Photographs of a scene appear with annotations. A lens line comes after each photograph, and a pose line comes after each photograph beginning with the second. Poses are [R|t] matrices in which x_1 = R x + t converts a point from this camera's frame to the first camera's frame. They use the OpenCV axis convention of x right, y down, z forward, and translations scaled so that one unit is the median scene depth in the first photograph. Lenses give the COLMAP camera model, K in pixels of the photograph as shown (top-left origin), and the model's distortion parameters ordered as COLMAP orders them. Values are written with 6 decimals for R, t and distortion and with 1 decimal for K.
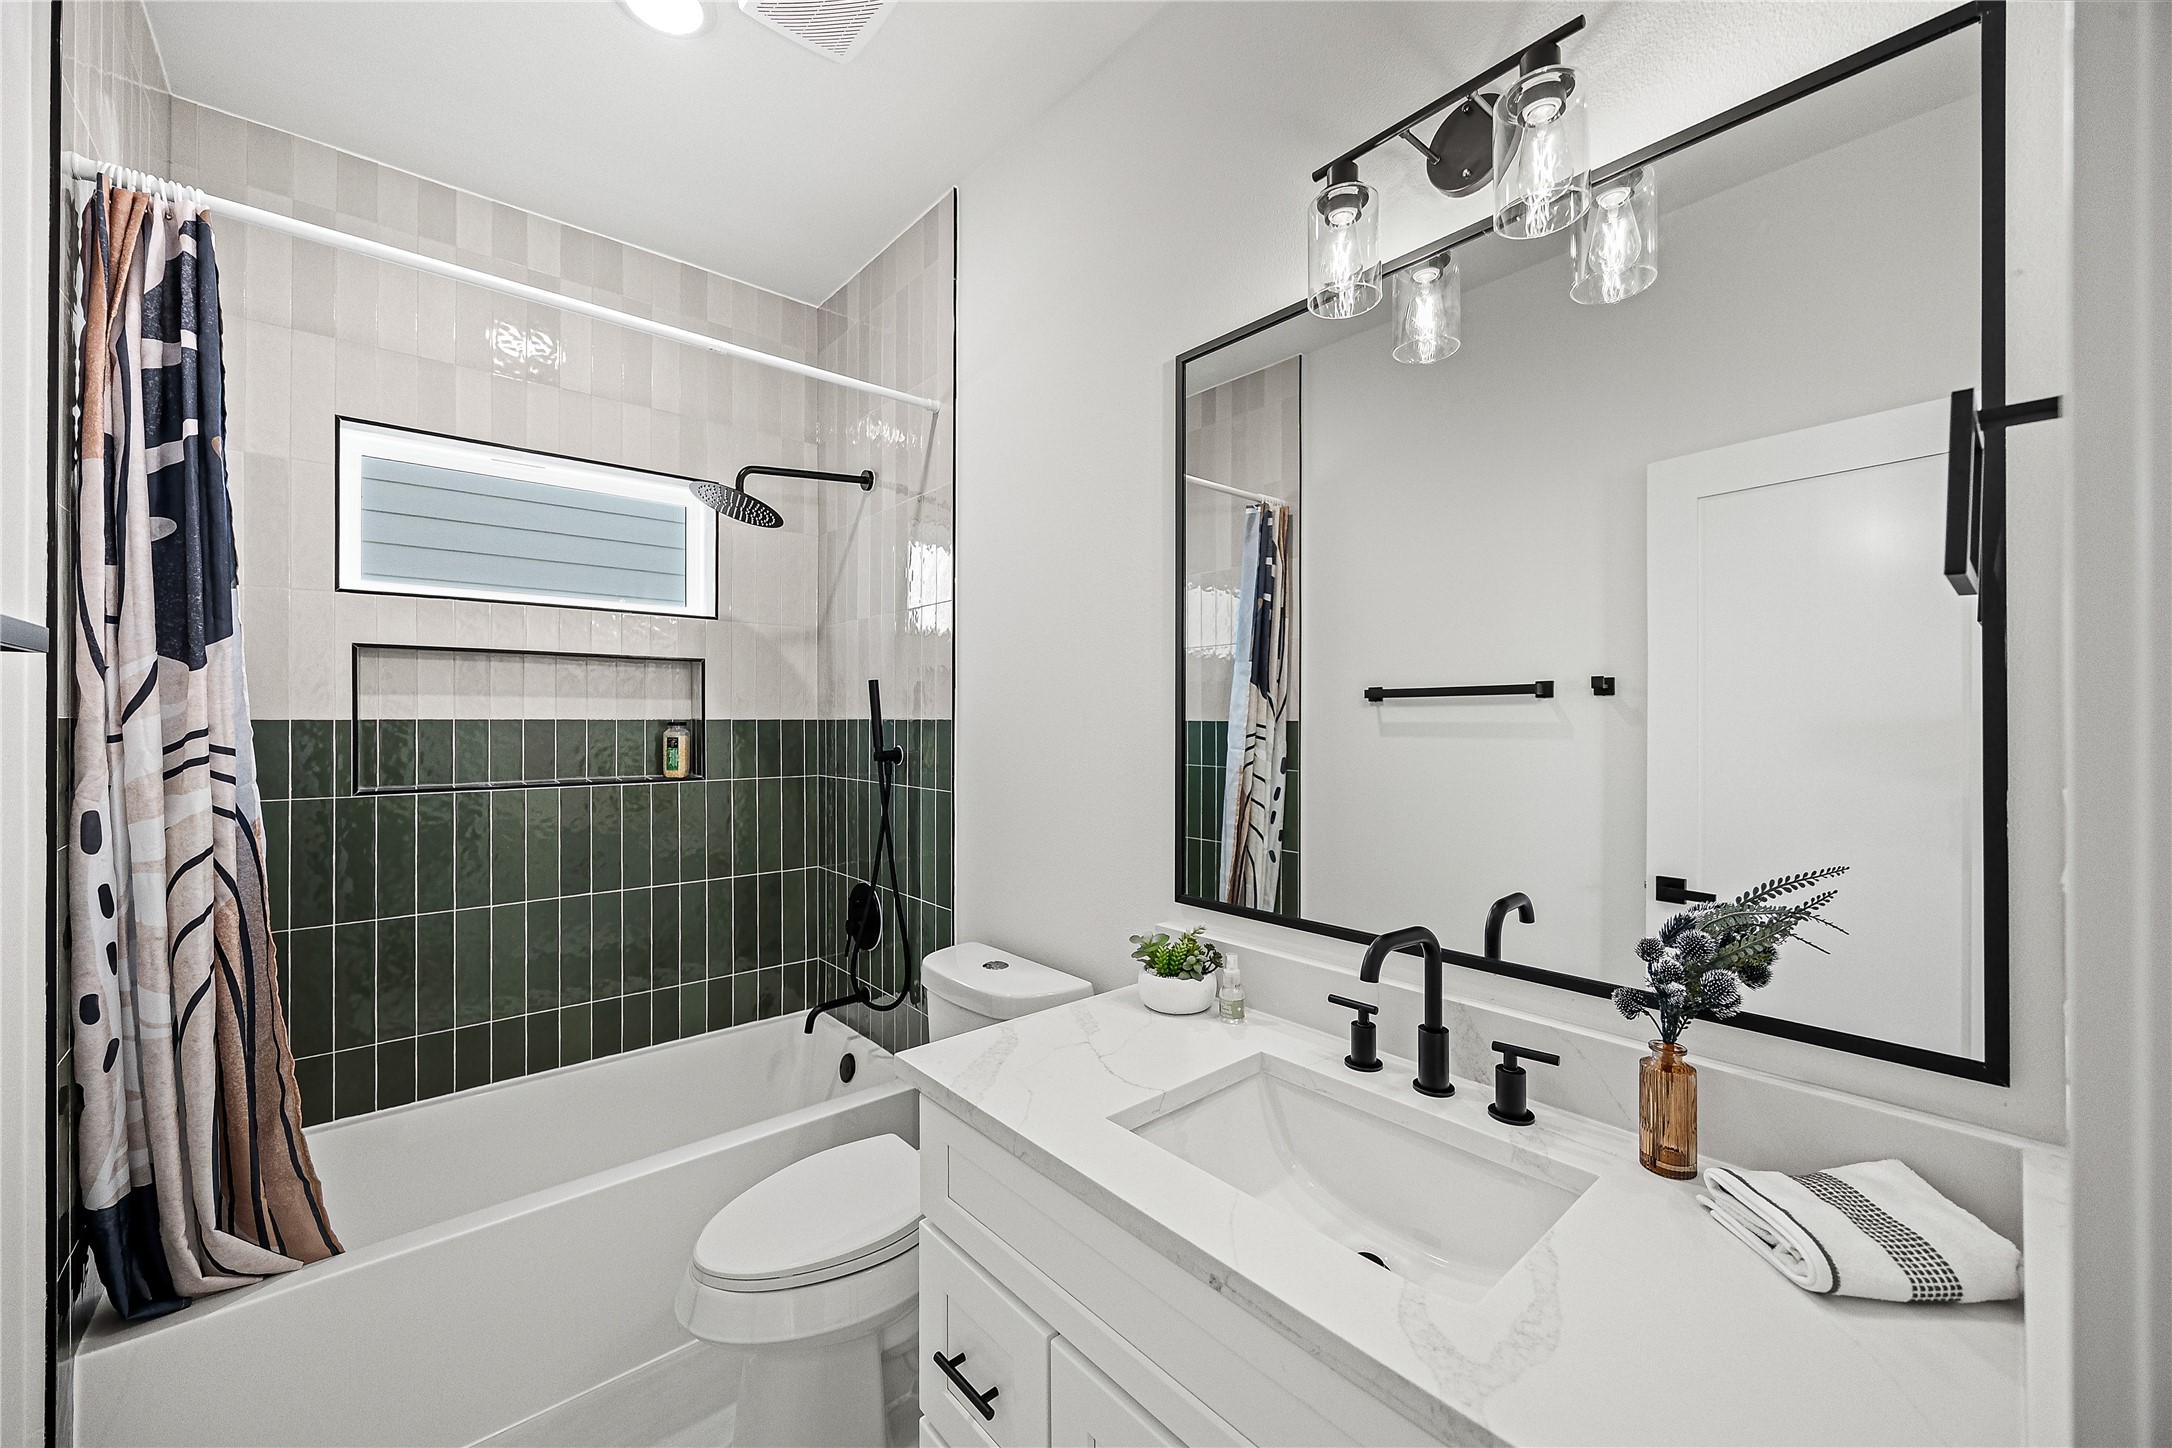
lens RADIAL K [[829.5, 0, 1086.0], [0, 829.5, 724.0], [0, 0, 1]] dist [-0.003689, -0.000195]
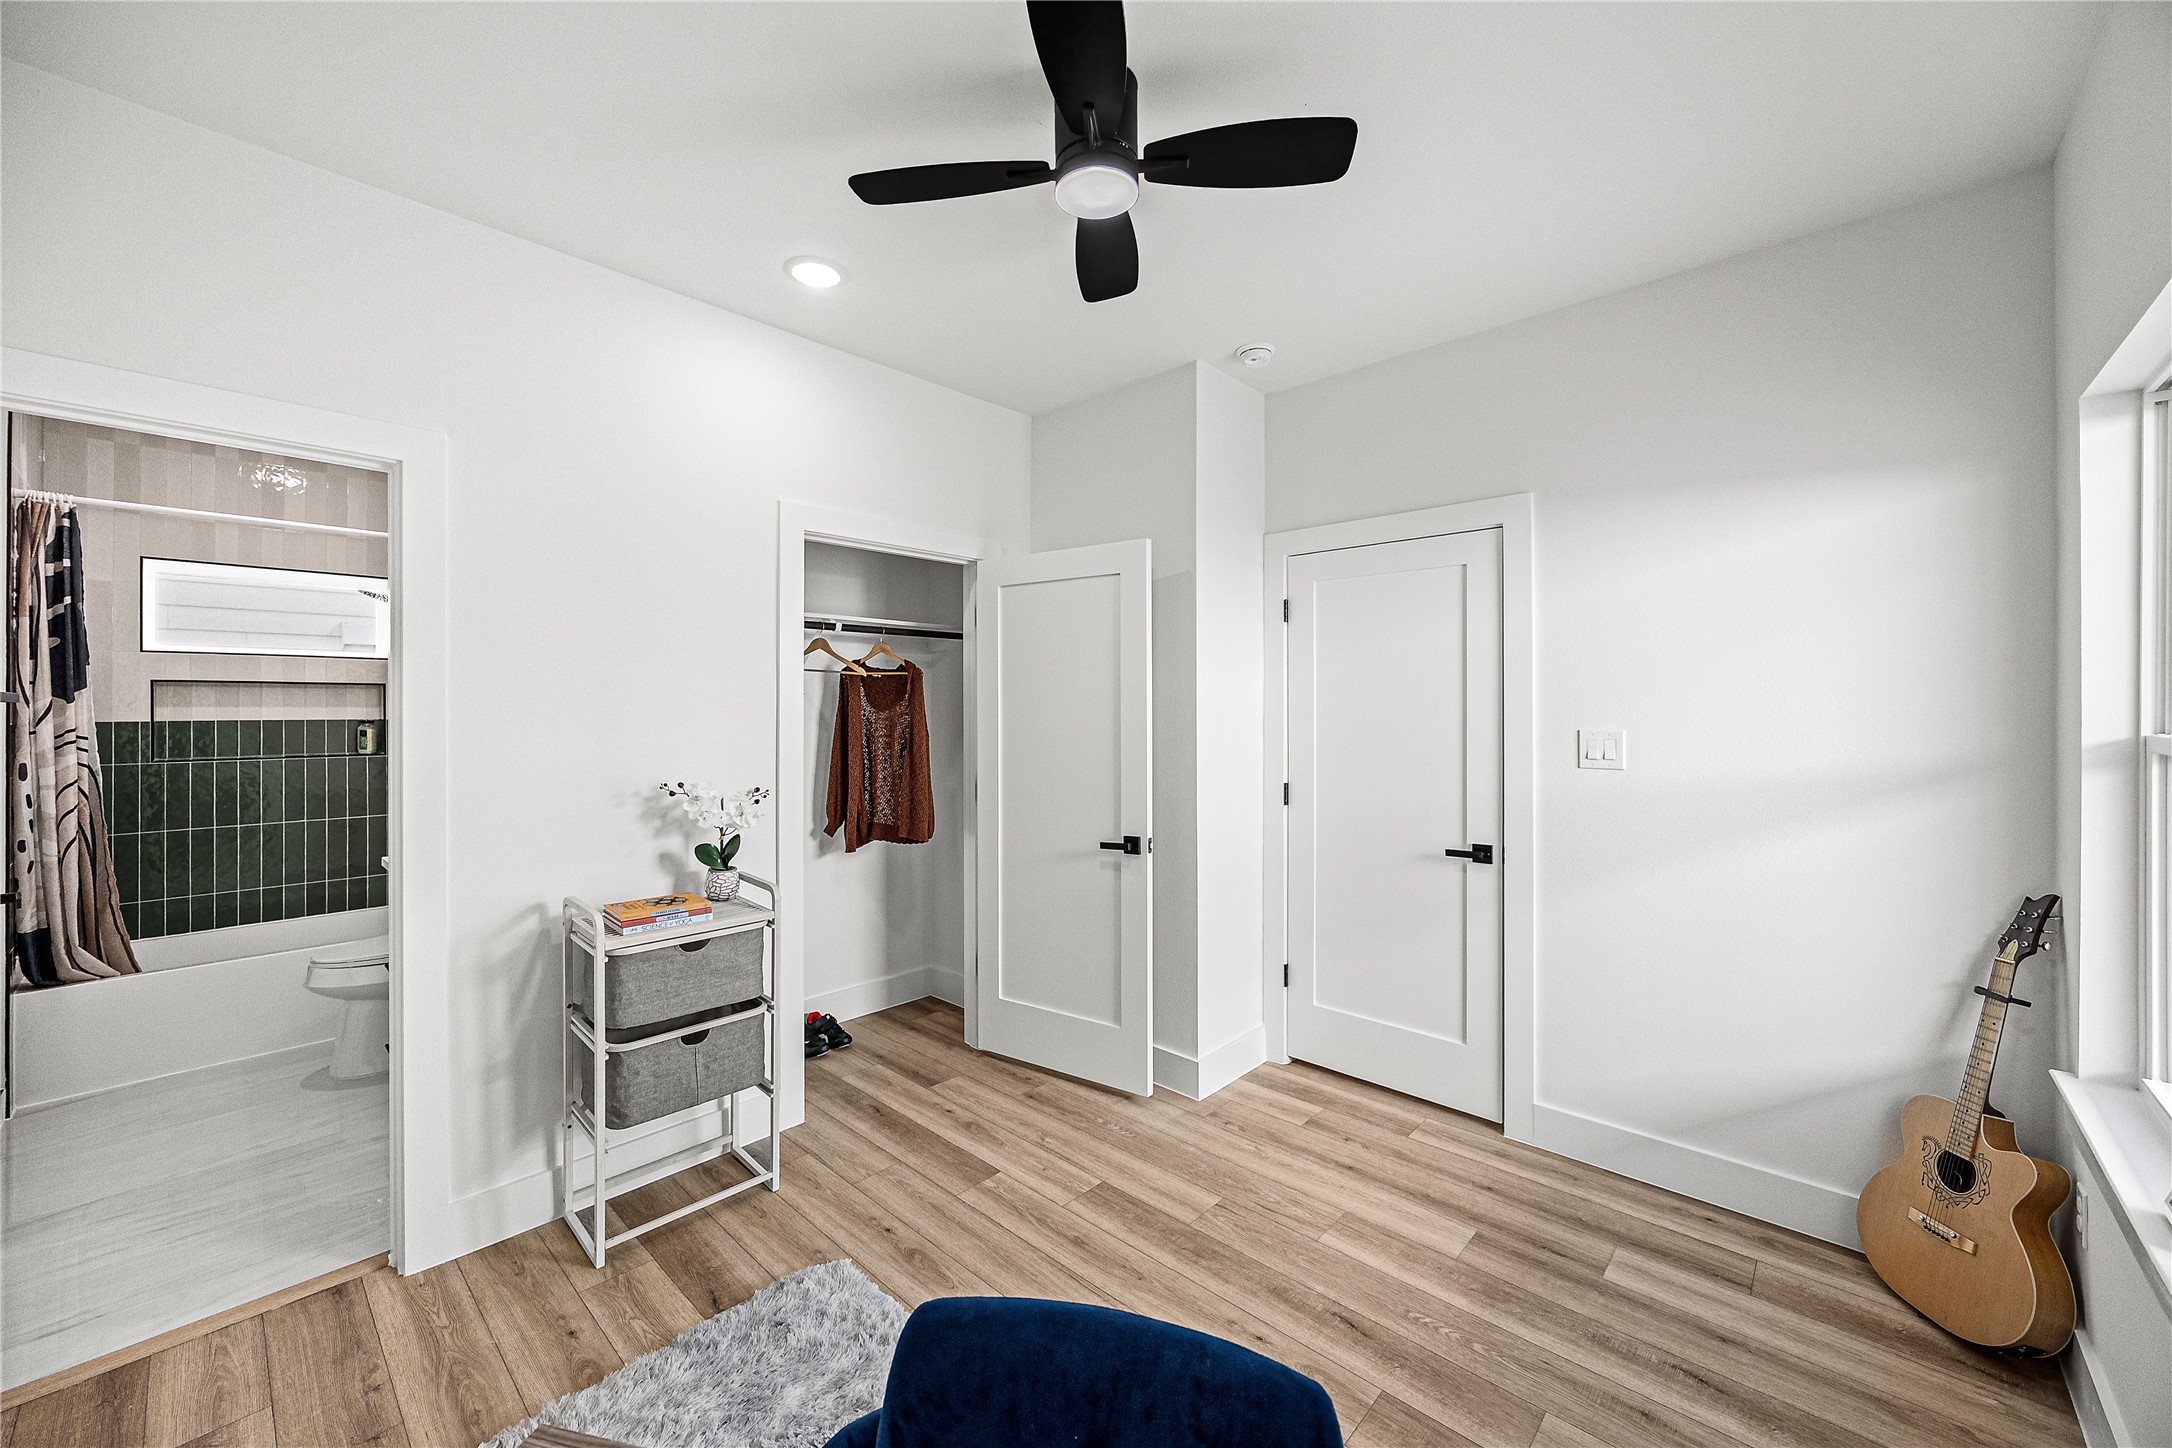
lens RADIAL K [[831.0, 0, 1074.0], [0, 831.0, 714.2], [0, 0, 1]] dist [-0.002274, -0.000244]
pose [[0.995361, 0.001488, 0.096204, 1.464838], [-0.001631, 0.999998, 0.001406, -0.040839], [-0.096202, -0.001557, 0.995361, -1.542675]]
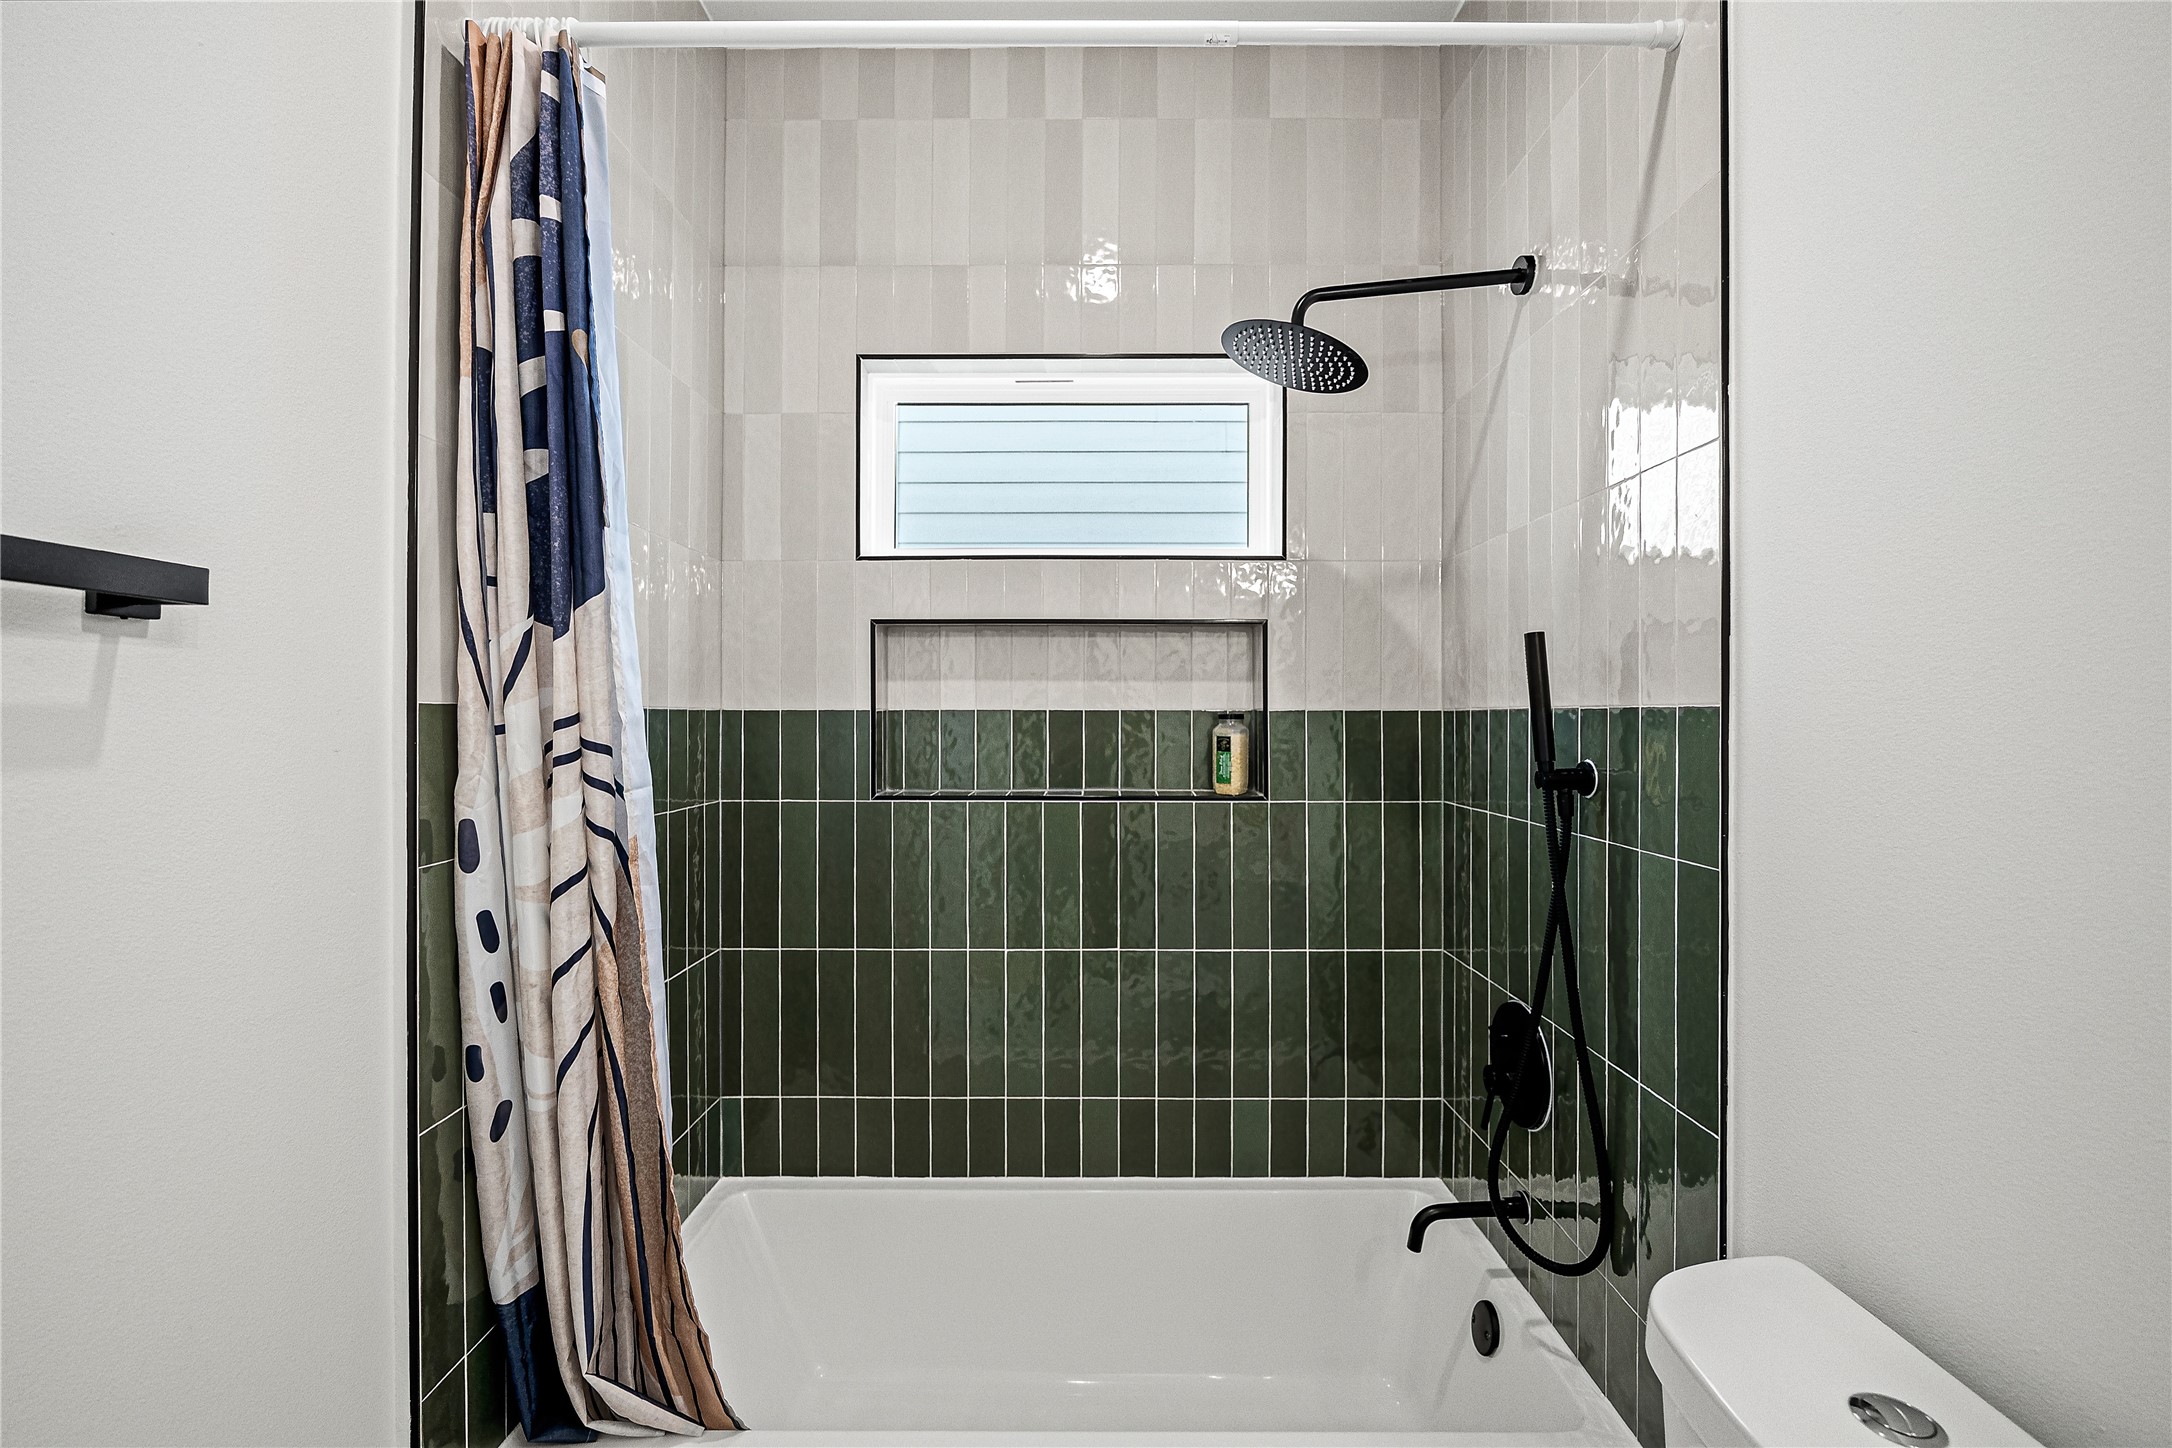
lens RADIAL K [[911.9, 0, 1087.8], [0, 911.9, 711.6], [0, 0, 1]] dist [-0.009995, 0.000053]
pose [[0.747736, -0.002571, -0.663991, -0.151214], [-0.004405, 0.999951, -0.008832, 0.005233], [0.663982, 0.009529, 0.747688, 0.674096]]
